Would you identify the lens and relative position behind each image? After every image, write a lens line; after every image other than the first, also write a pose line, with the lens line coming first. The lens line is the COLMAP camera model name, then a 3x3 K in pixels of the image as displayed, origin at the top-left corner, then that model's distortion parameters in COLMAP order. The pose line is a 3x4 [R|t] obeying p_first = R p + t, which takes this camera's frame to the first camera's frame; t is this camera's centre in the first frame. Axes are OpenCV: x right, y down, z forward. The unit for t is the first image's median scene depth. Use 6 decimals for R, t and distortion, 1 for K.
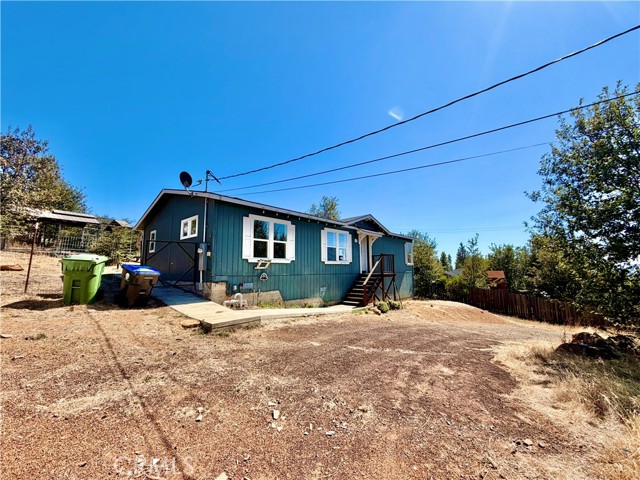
lens RADIAL K [[255.1, 0, 320.4], [0, 255.1, 249.2], [0, 0, 1]] dist [-0.000620, -0.000063]
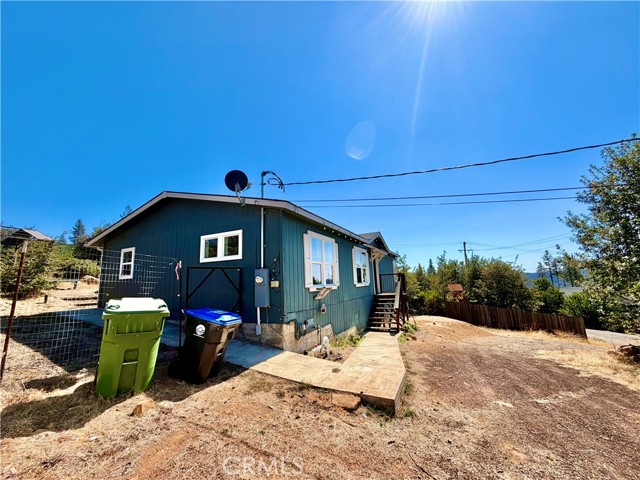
lens RADIAL K [[255.1, 0, 318.6], [0, 255.1, 247.7], [0, 0, 1]] dist [-0.000620, -0.000063]
pose [[0.960663, 0.008000, 0.277602, -0.456079], [0.008411, 0.998288, -0.057879, -0.036638], [-0.277590, 0.057937, 0.958951, 0.227368]]
